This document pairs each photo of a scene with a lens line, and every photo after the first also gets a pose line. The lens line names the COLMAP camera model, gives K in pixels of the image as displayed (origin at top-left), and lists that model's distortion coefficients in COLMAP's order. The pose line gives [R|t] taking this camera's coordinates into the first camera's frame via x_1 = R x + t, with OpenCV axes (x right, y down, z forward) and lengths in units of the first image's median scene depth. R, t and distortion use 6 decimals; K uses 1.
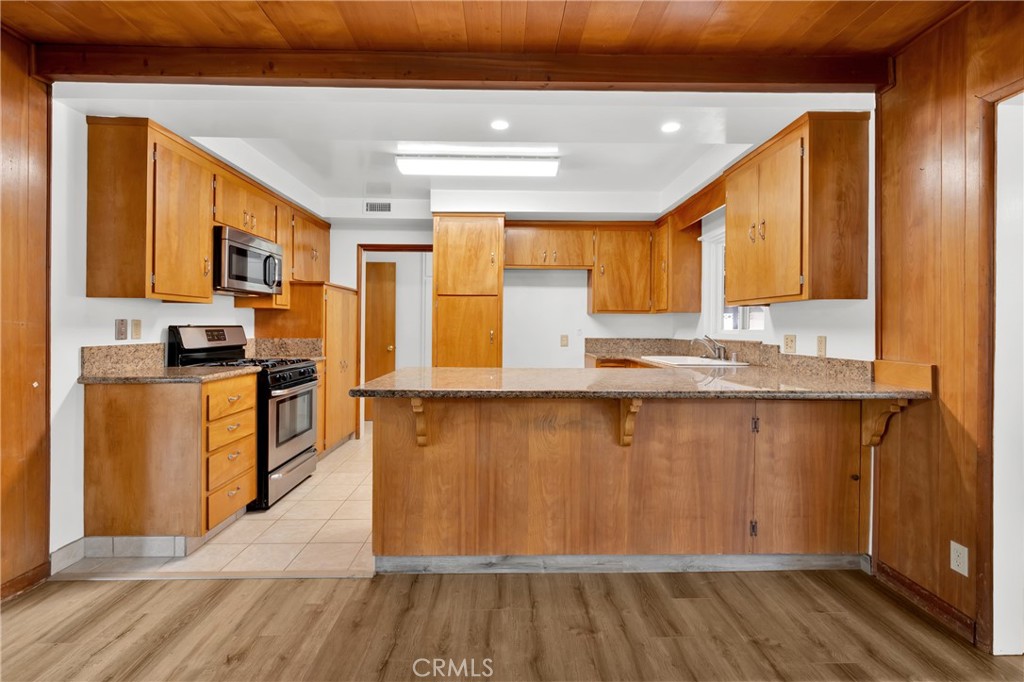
lens RADIAL K [[468.4, 0, 530.8], [0, 468.4, 325.5], [0, 0, 1]] dist [0.001198, -0.000339]
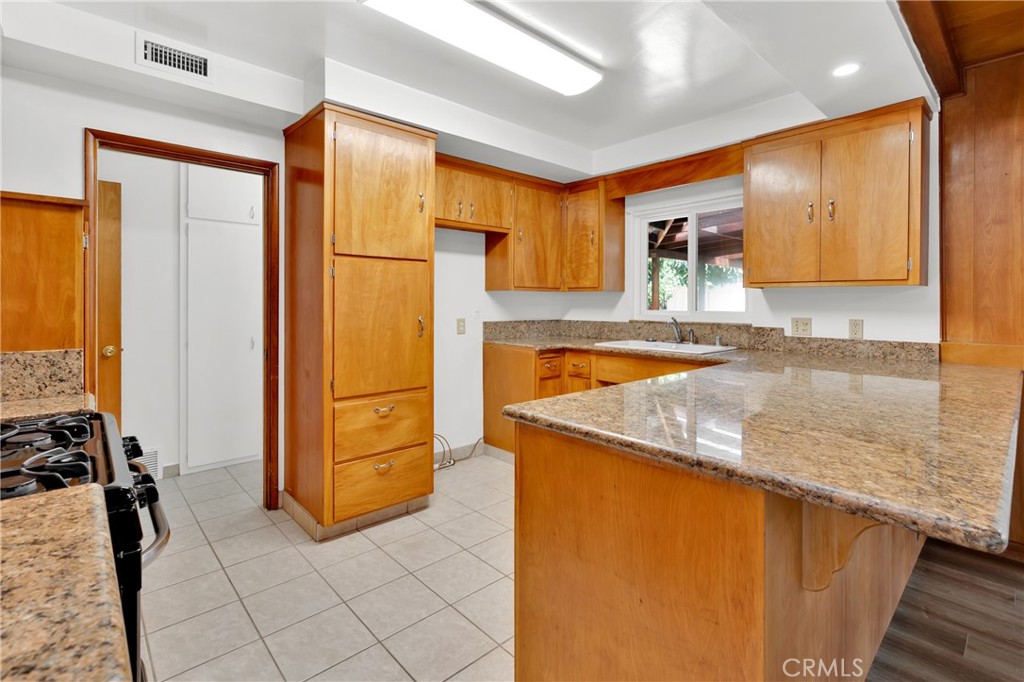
lens RADIAL K [[468.4, 0, 527.1], [0, 468.4, 302.1], [0, 0, 1]] dist [0.001198, -0.000339]
pose [[0.760144, -0.001816, 0.649752, -0.383931], [-0.003392, 0.999971, 0.006763, -0.012812], [-0.649745, -0.007344, 0.760116, 0.431369]]
